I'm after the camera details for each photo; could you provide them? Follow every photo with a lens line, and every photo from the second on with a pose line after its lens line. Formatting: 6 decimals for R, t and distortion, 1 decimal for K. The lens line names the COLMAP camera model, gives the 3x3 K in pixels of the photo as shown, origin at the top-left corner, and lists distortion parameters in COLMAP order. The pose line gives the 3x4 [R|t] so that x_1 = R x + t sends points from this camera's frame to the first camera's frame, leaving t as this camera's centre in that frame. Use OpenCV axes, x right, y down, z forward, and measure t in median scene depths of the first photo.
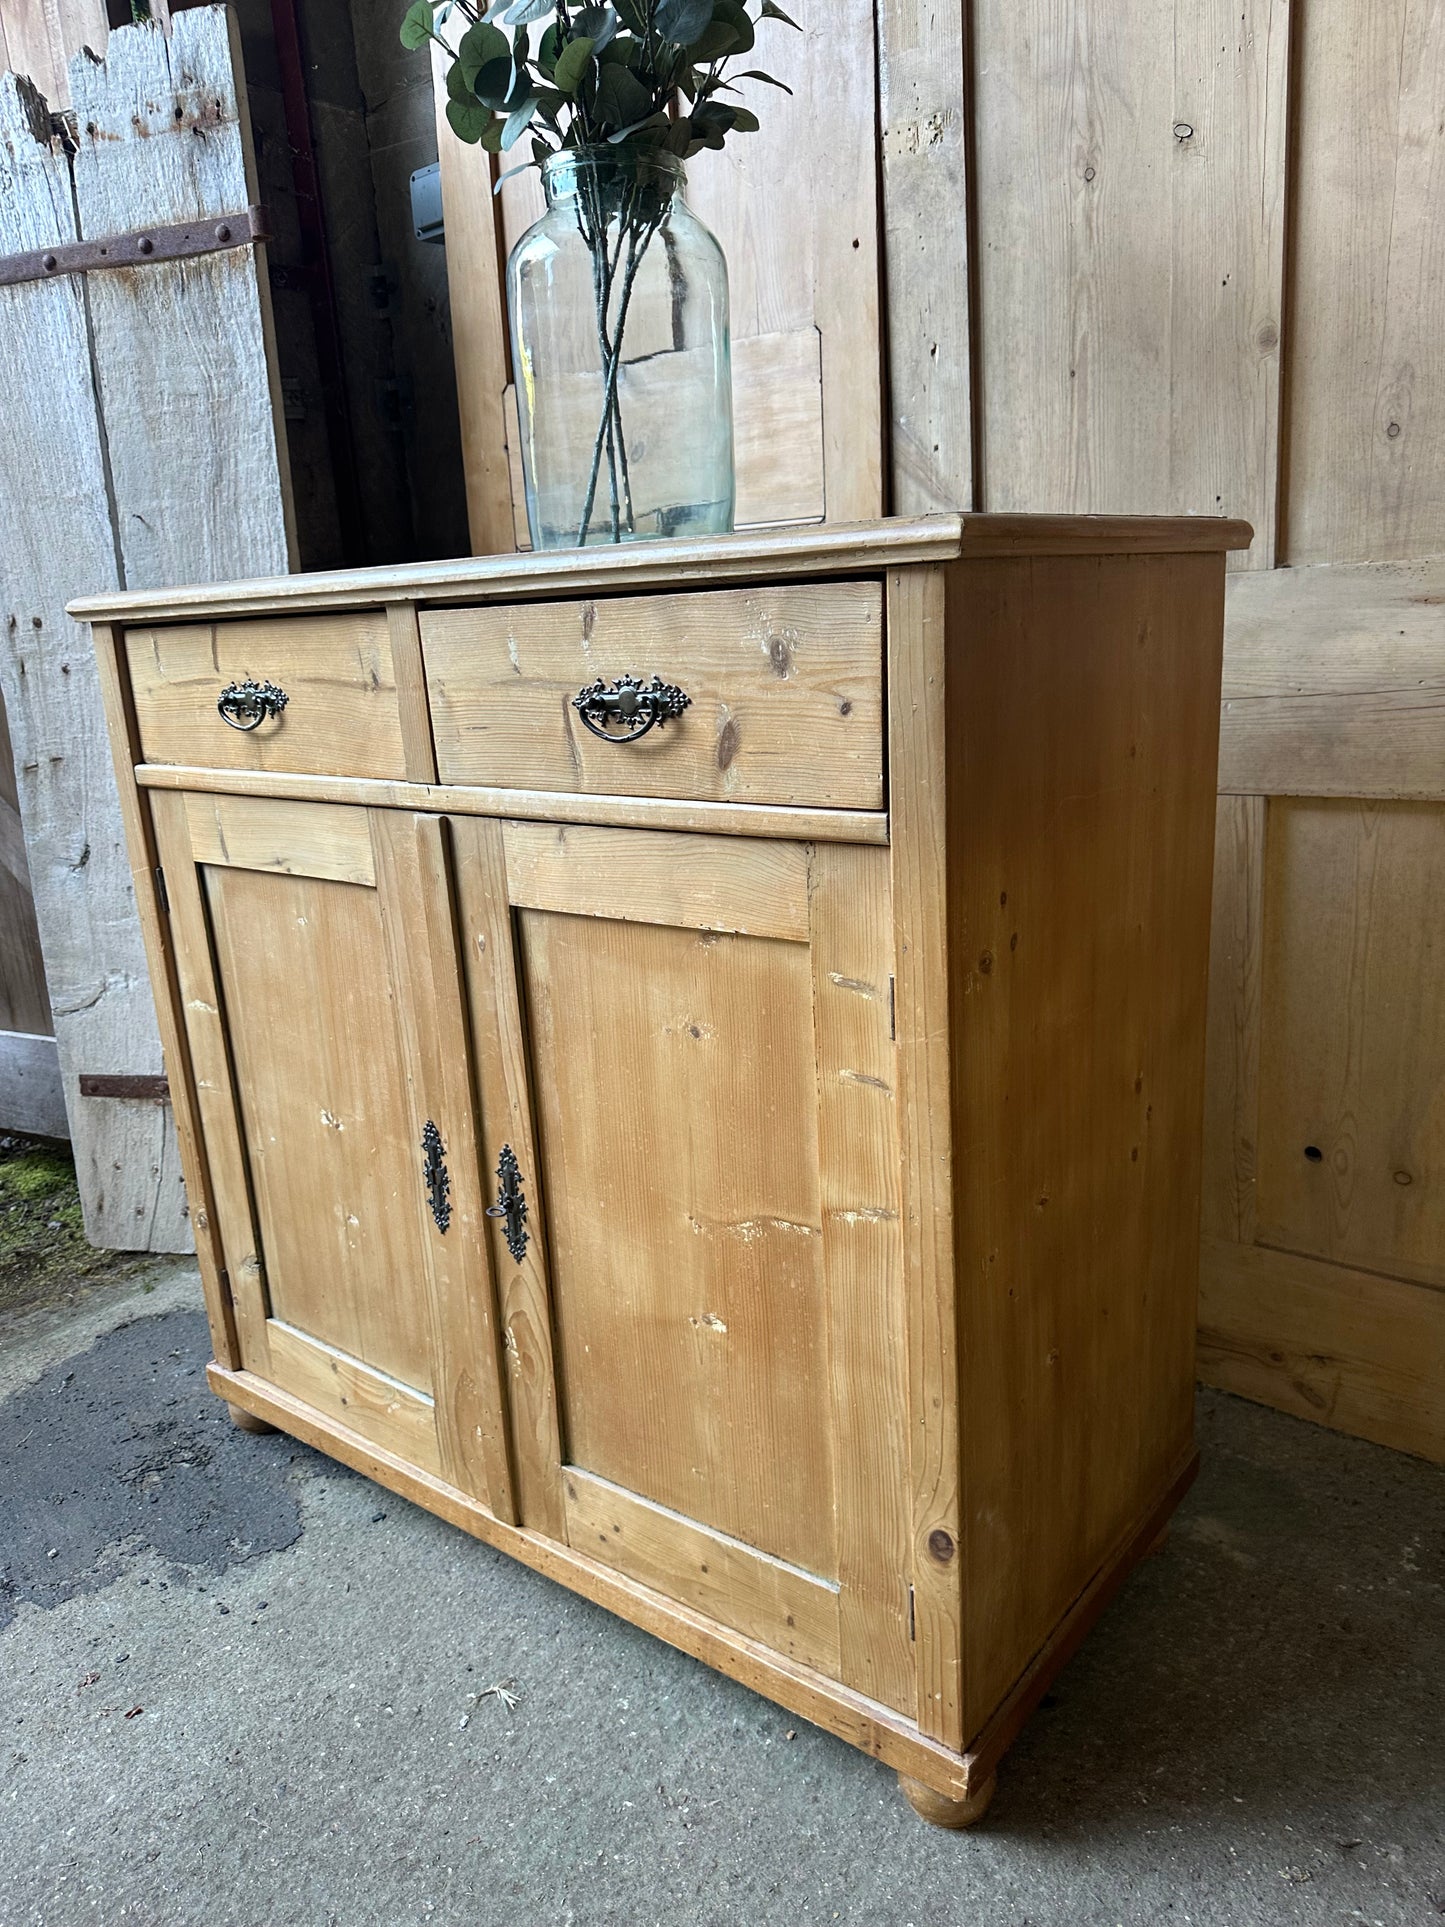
lens RADIAL K [[1361.1, 0, 707.1], [0, 1361.1, 971.1], [0, 0, 1]] dist [0.023773, -0.037776]
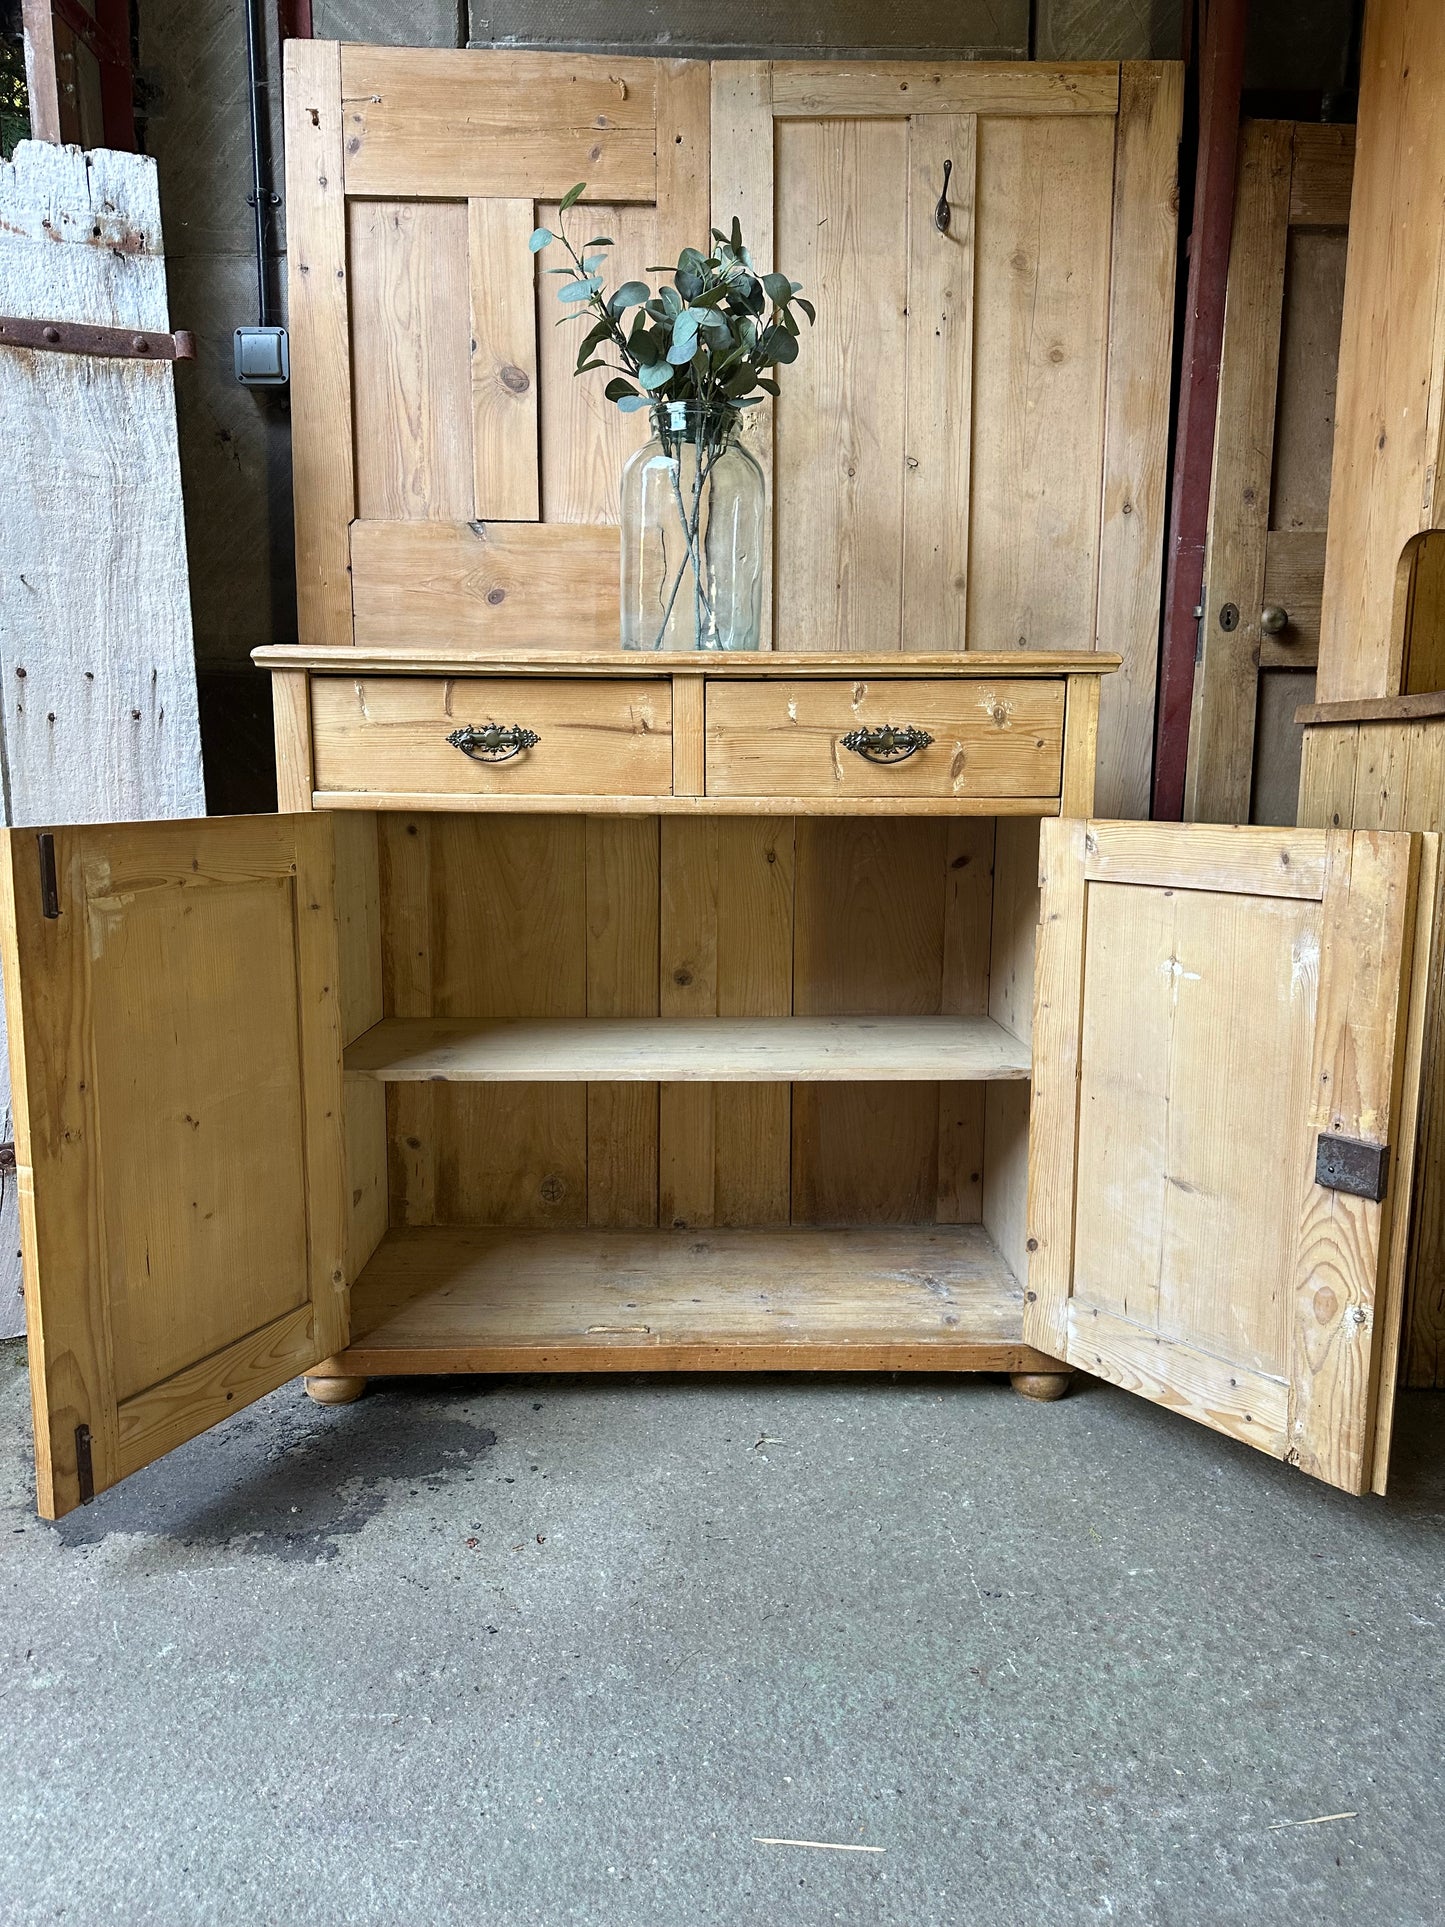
lens RADIAL K [[1361.1, 0, 706.7], [0, 1361.1, 969.1], [0, 0, 1]] dist [0.023773, -0.037776]
pose [[0.770237, -0.034687, 0.636814, -0.913277], [0.117034, 0.989251, -0.087670, 0.142726], [-0.626927, 0.142055, 0.766017, -0.085533]]
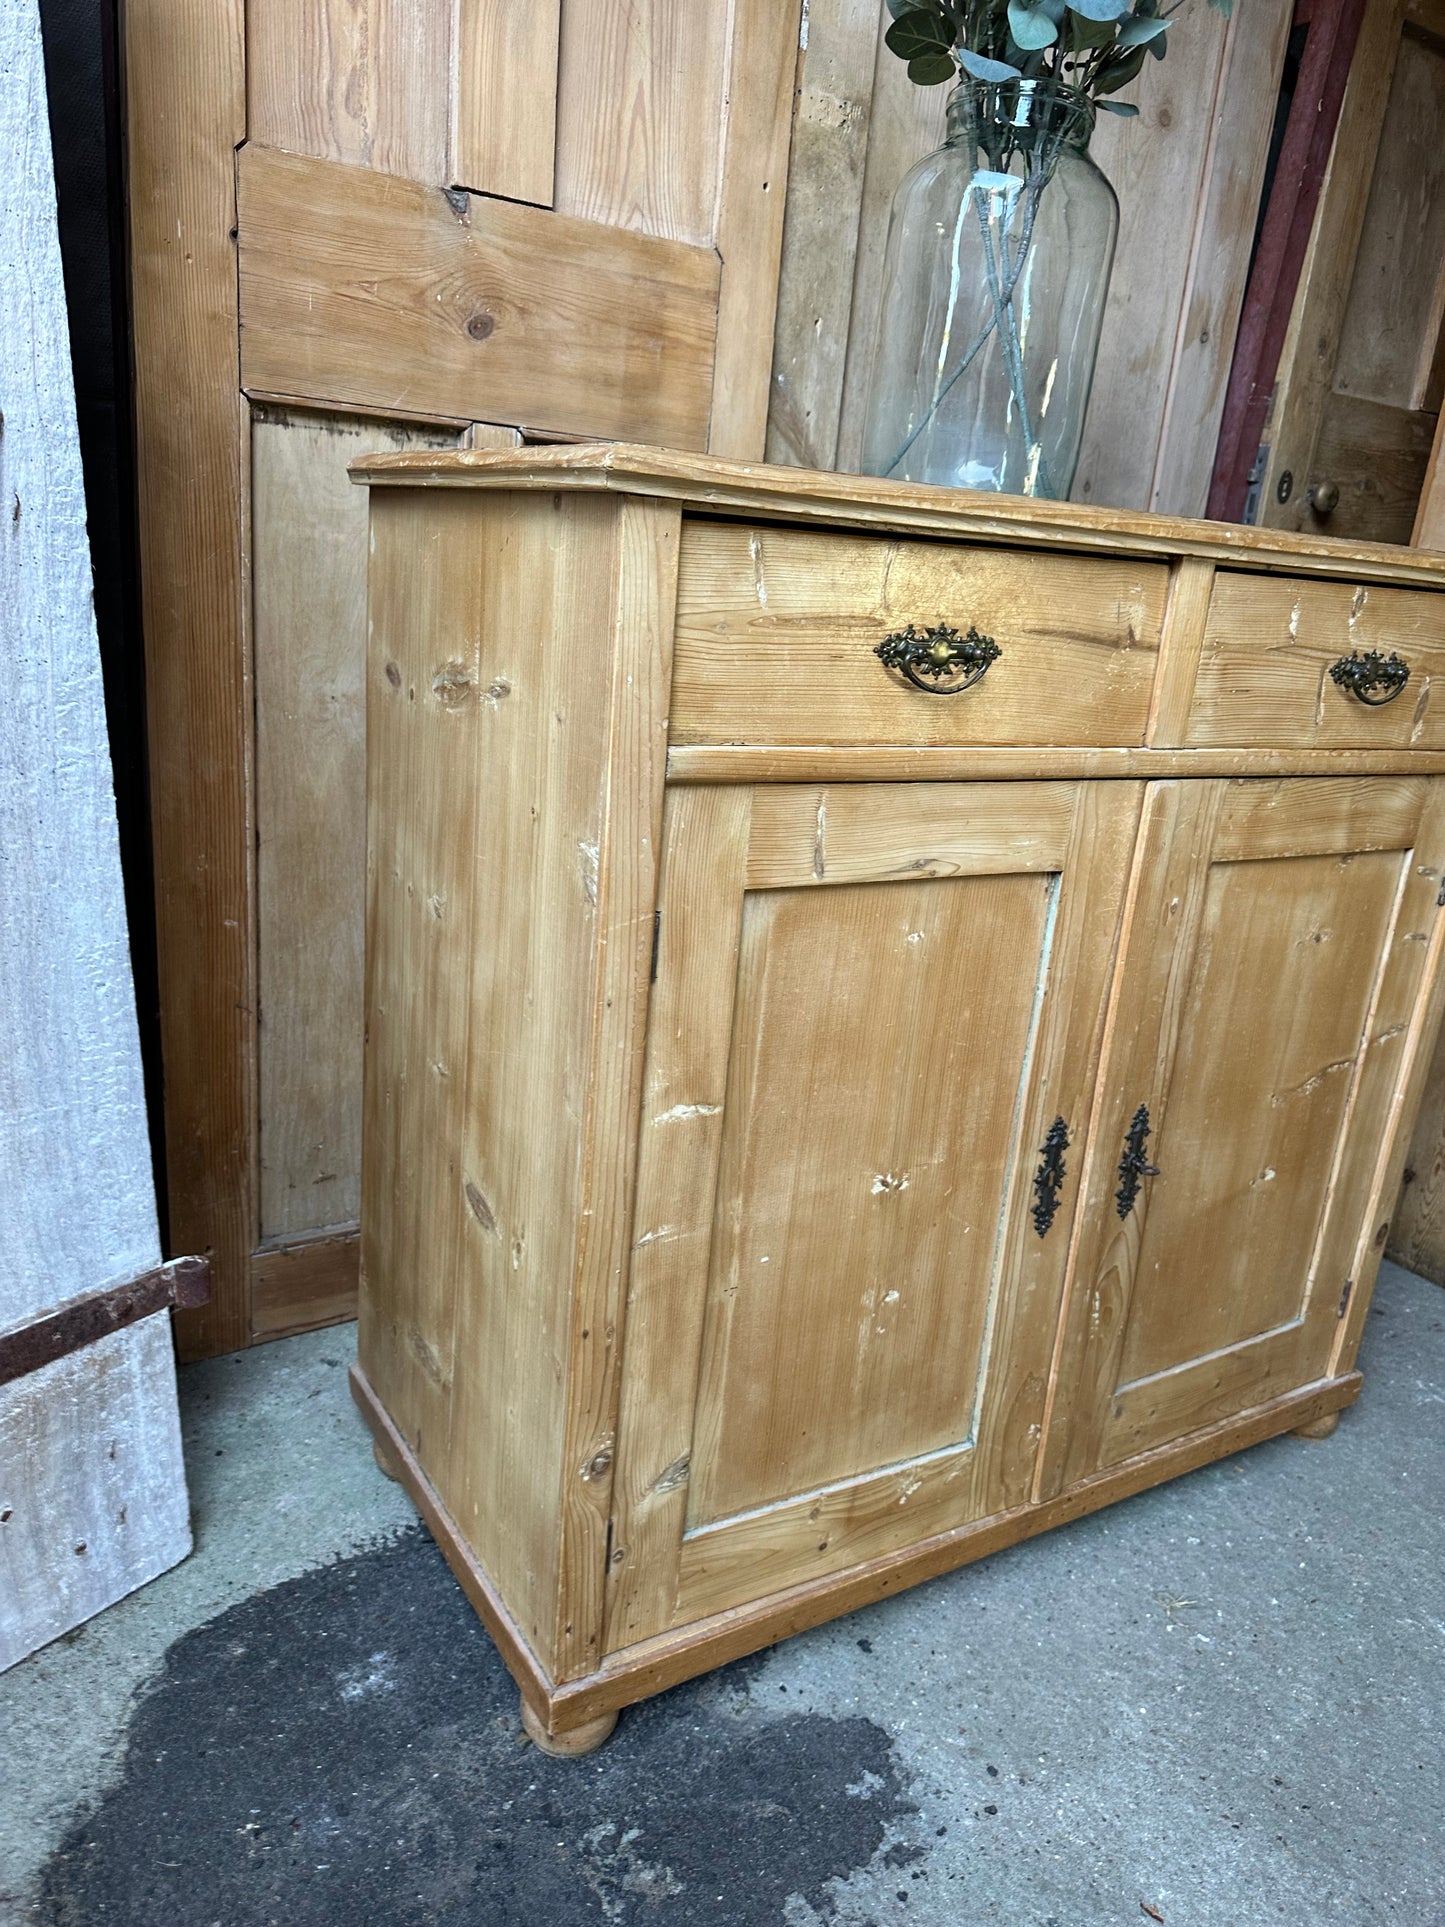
lens RADIAL K [[1361.1, 0, 728.5], [0, 1361.1, 961.9], [0, 0, 1]] dist [0.023773, -0.037776]
pose [[0.327954, -0.187940, 0.925810, -0.988924], [0.142935, 0.978600, 0.148024, -0.143738], [-0.933818, 0.083786, 0.347799, 0.782367]]
